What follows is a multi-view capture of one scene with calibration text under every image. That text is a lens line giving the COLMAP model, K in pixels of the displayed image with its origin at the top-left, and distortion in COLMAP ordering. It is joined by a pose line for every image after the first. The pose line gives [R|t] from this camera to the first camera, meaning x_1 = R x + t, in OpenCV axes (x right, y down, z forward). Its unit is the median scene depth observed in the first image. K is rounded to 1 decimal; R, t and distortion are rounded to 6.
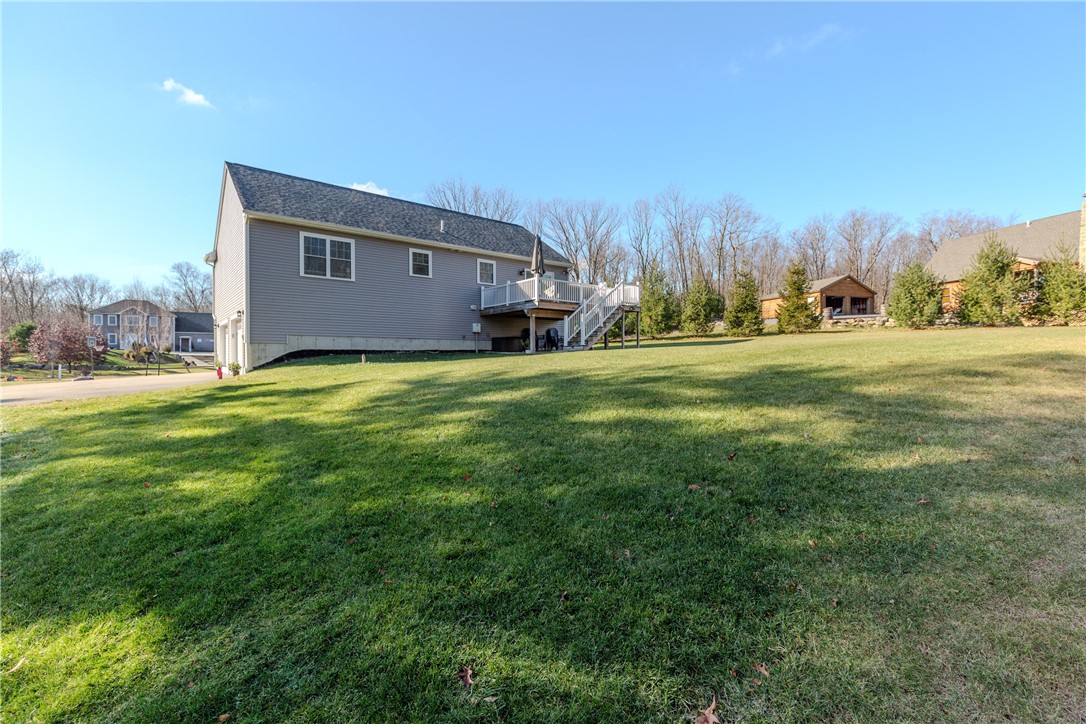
lens RADIAL K [[491.9, 0, 539.0], [0, 491.9, 362.8], [0, 0, 1]] dist [0.003099, -0.000625]
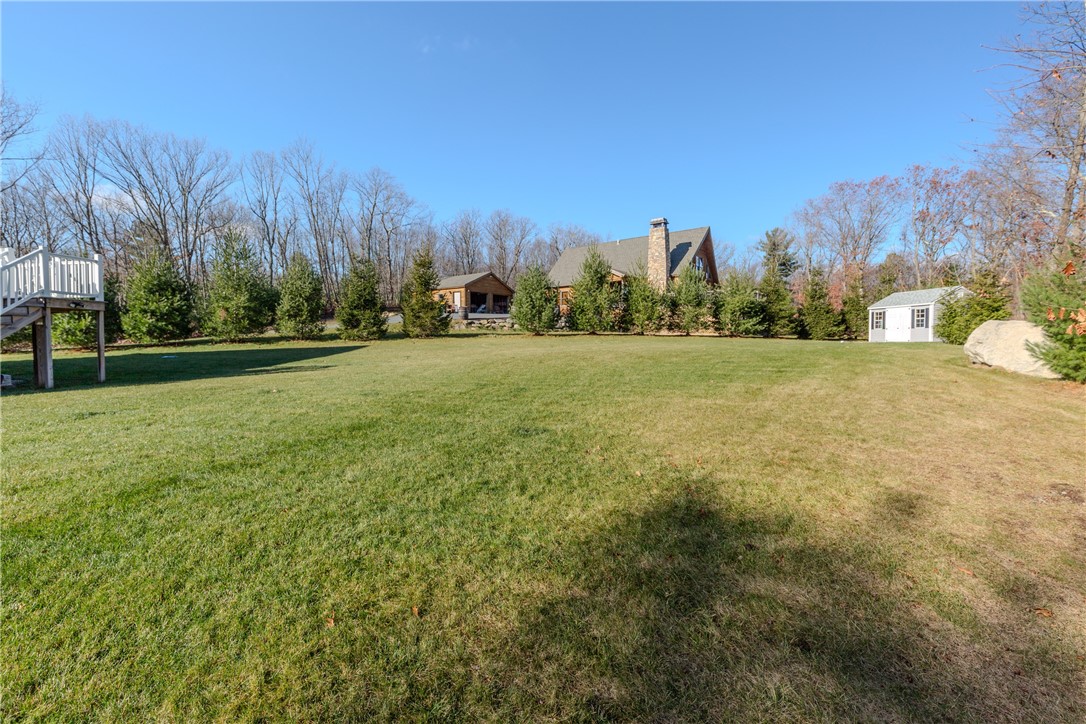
lens RADIAL K [[491.9, 0, 544.3], [0, 491.9, 363.5], [0, 0, 1]] dist [0.003099, -0.000625]
pose [[0.806030, -0.024715, 0.591358, 0.178866], [0.004486, 0.999354, 0.035652, -0.041031], [-0.591858, -0.026084, 0.805620, 0.182169]]
